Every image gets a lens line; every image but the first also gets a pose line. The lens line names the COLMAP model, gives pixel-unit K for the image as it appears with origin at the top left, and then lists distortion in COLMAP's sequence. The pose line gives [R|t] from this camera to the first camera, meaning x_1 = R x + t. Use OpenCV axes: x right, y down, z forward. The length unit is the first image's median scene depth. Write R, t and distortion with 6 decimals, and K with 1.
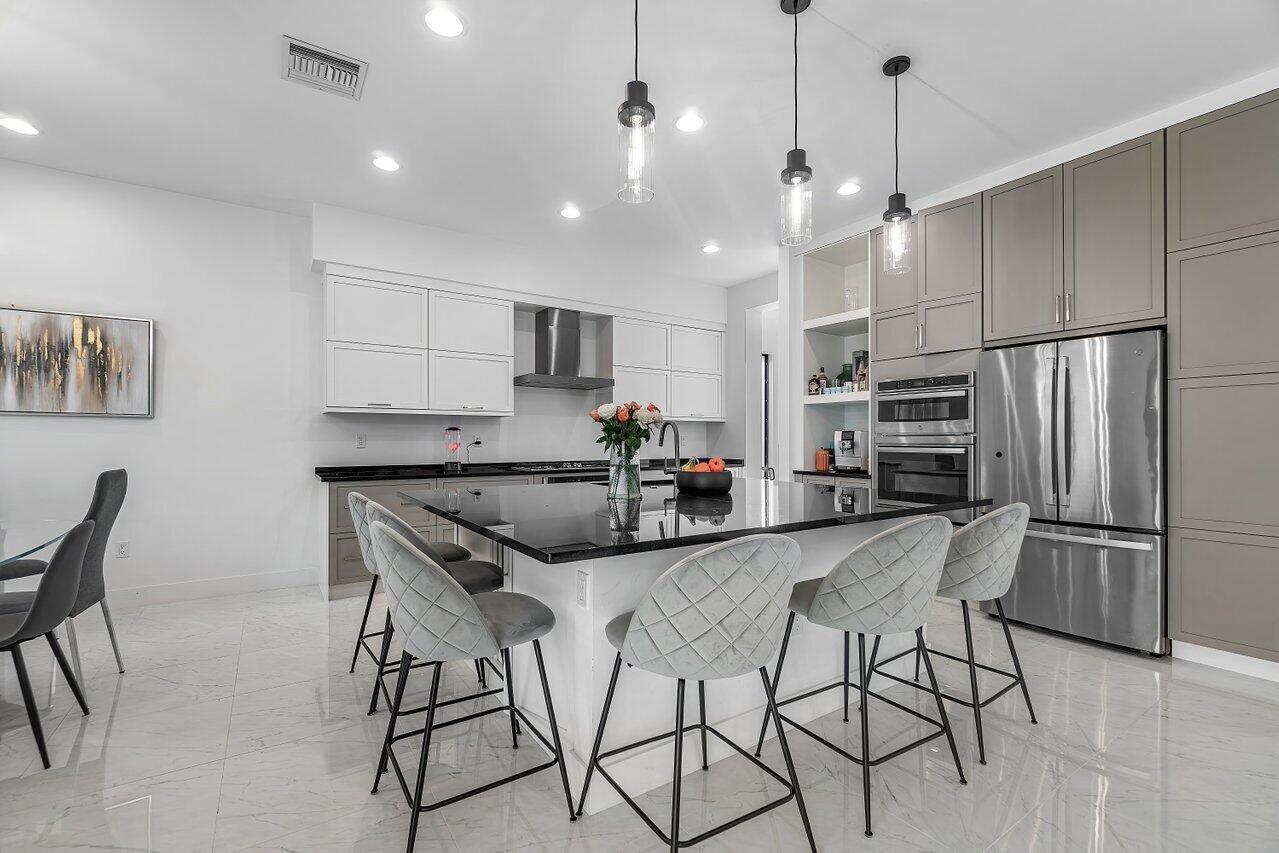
lens RADIAL K [[559.0, 0, 621.5], [0, 559.0, 425.6], [0, 0, 1]] dist [0.001216, 0.000147]
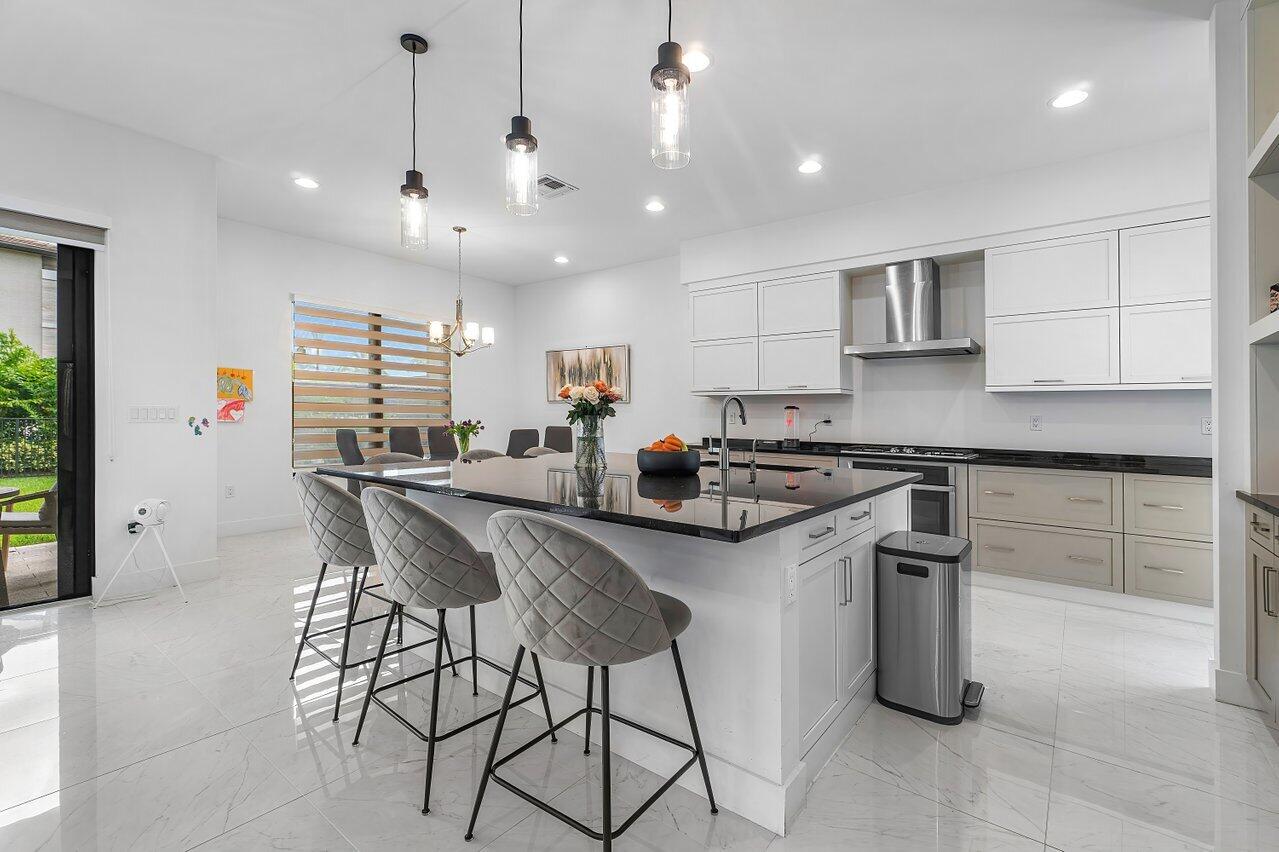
lens RADIAL K [[559.4, 0, 647.3], [0, 559.4, 413.9], [0, 0, 1]] dist [-0.001916, -0.000255]
pose [[0.329422, 0.001175, -0.944182, 0.720446], [0.009137, 0.999948, 0.004433, 0.012662], [0.944139, -0.010088, 0.329394, 0.478673]]
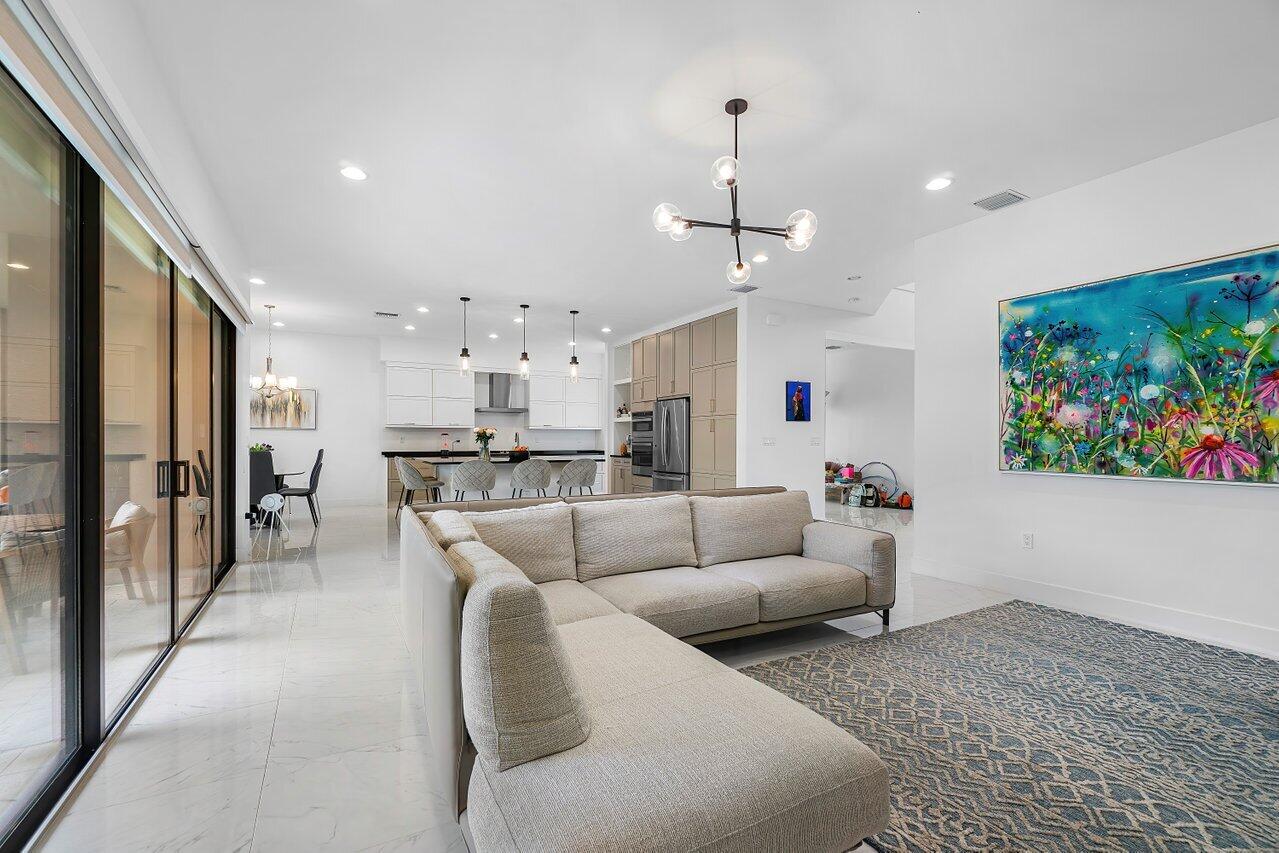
lens RADIAL K [[559.0, 0, 635.2], [0, 559.0, 433.4], [0, 0, 1]] dist [-0.003250, 0.000068]
pose [[0.997528, 0.001343, -0.070252, 0.666533], [-0.000406, 0.999911, 0.013363, -0.030034], [0.070263, -0.013302, 0.997440, -1.243094]]
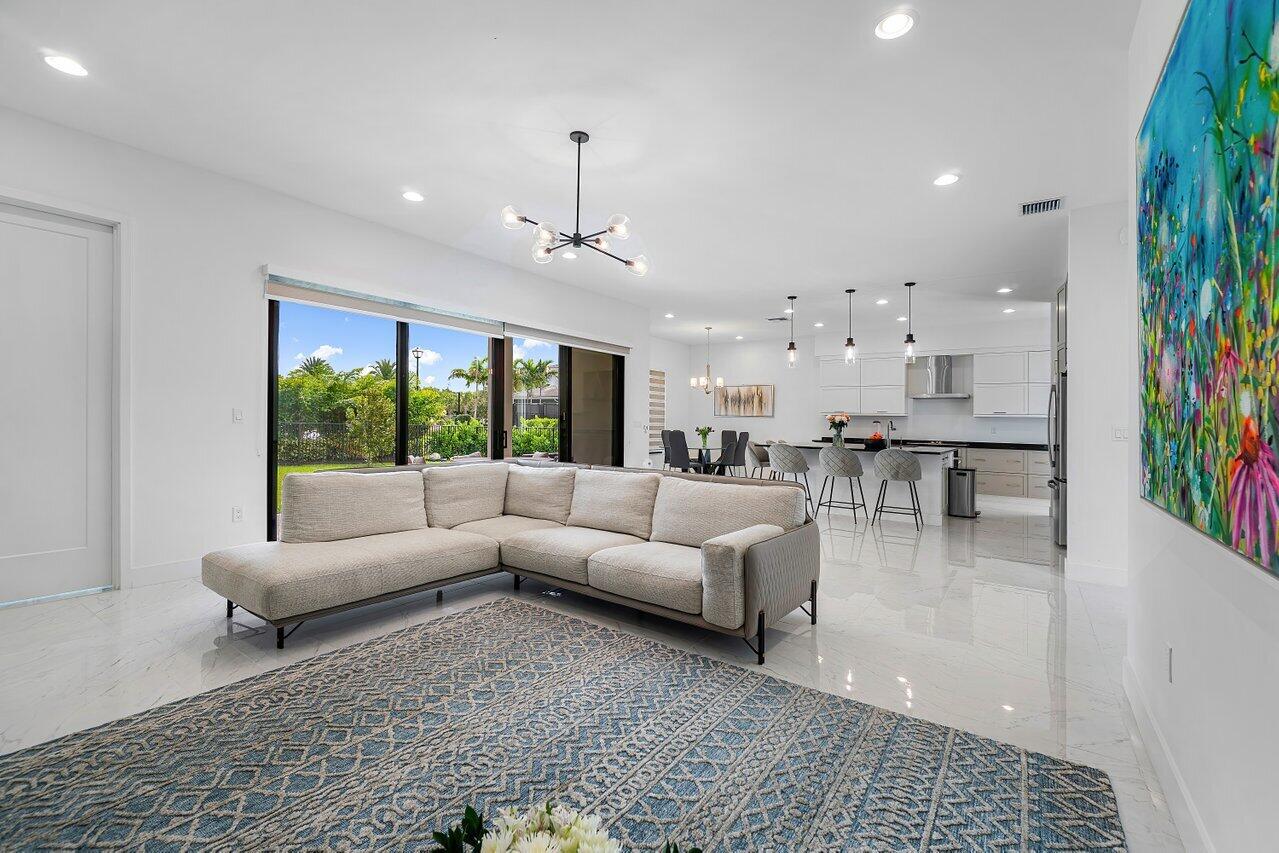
lens RADIAL K [[555.5, 0, 642.4], [0, 555.5, 423.3], [0, 0, 1]] dist [-0.004819, -0.000575]
pose [[0.381389, 0.010967, -0.924350, 1.555861], [0.001274, 0.999922, 0.012389, -0.019046], [0.924414, -0.005903, 0.381345, -0.737486]]
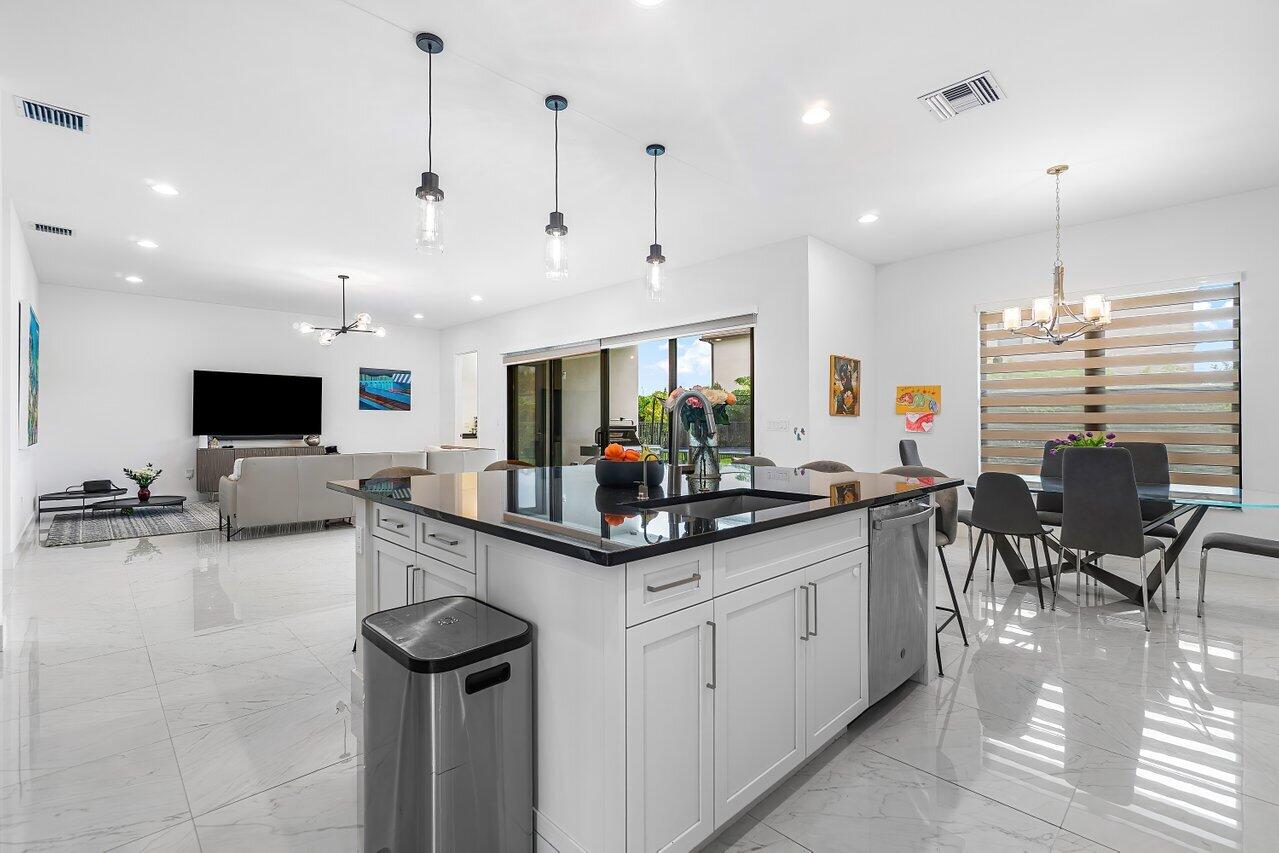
lens RADIAL K [[555.5, 0, 642.4], [0, 555.5, 423.3], [0, 0, 1]] dist [-0.004819, -0.000575]
pose [[-0.982583, -0.002098, -0.185811, 0.204831], [0.000677, 0.999889, -0.014871, 0.024172], [0.185822, -0.014738, -0.982473, 1.257434]]
